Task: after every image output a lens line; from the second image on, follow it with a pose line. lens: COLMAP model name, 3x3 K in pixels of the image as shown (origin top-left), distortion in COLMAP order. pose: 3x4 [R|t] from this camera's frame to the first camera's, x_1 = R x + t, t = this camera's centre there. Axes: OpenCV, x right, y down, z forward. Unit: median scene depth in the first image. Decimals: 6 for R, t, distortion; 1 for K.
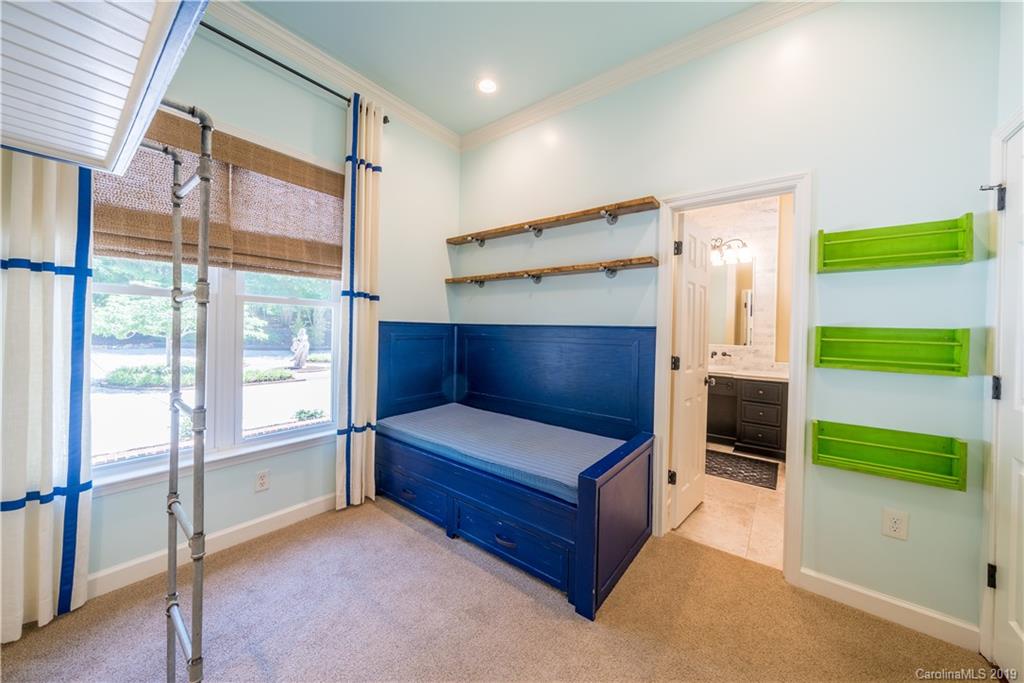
lens RADIAL K [[353.0, 0, 507.4], [0, 353.0, 331.6], [0, 0, 1]] dist [-0.007481, -0.000290]
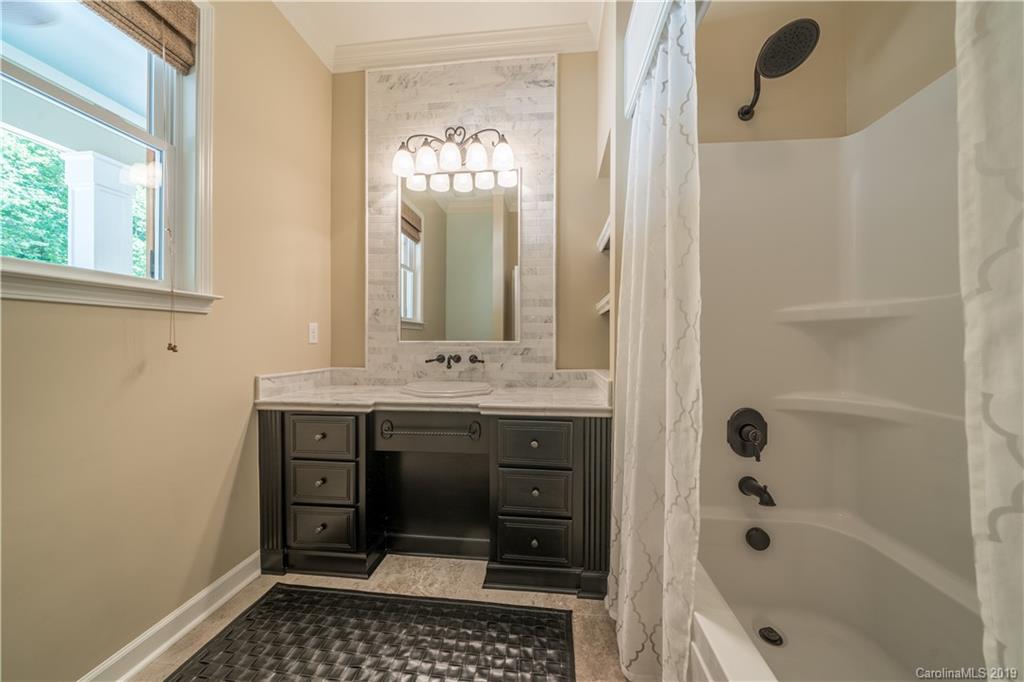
lens RADIAL K [[353.0, 0, 515.2], [0, 353.0, 334.7], [0, 0, 1]] dist [-0.007481, -0.000290]
pose [[0.849264, -0.022298, 0.527497, 0.478155], [0.017907, 0.999749, 0.013430, 0.028461], [-0.527665, -0.001959, 0.849450, 0.644515]]
